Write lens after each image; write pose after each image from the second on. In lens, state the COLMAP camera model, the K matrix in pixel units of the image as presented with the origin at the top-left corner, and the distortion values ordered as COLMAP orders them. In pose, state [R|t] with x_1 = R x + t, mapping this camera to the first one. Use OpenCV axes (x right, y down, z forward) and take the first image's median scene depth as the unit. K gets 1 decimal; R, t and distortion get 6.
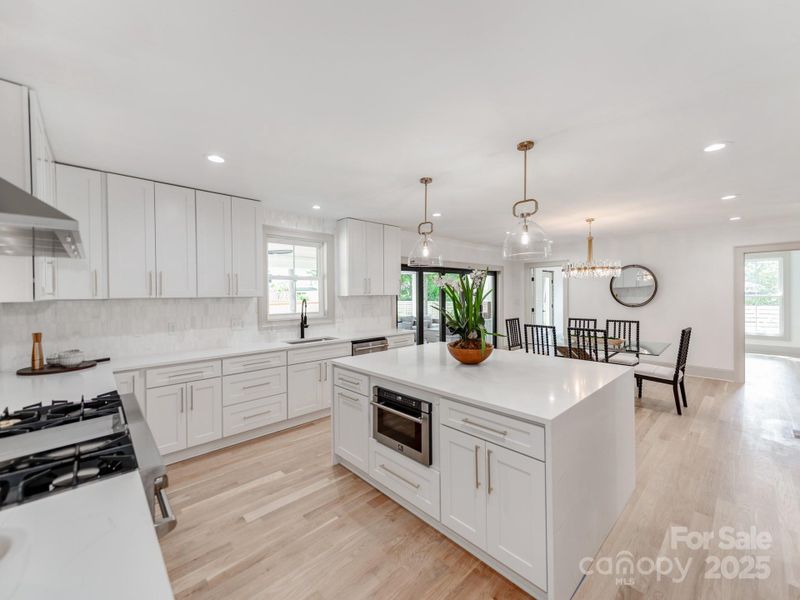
lens RADIAL K [[328.9, 0, 397.6], [0, 328.9, 296.6], [0, 0, 1]] dist [0.010336, -0.000566]
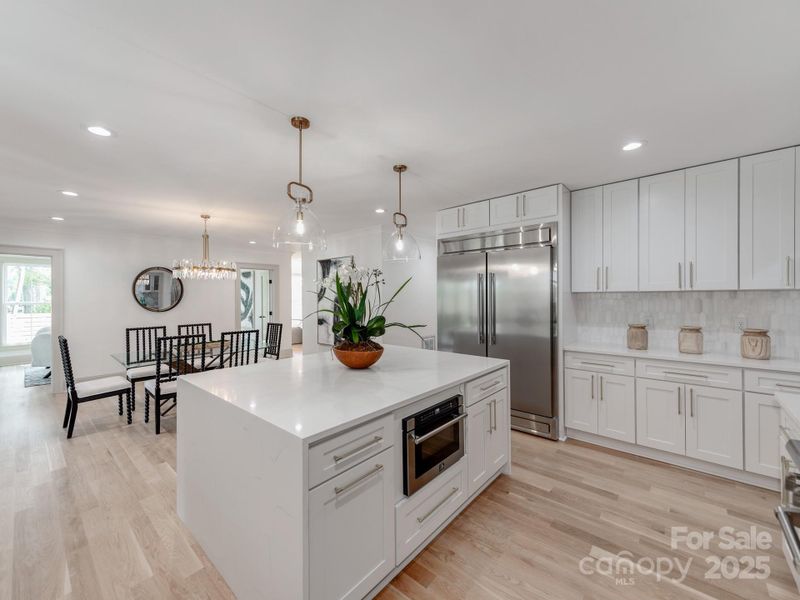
lens RADIAL K [[328.9, 0, 397.6], [0, 328.9, 296.6], [0, 0, 1]] dist [0.010336, -0.000566]
pose [[-0.115462, 0.010473, 0.993257, -0.518032], [0.017005, 0.999819, -0.008565, 0.012859], [-0.993166, 0.015901, -0.115619, 0.747964]]
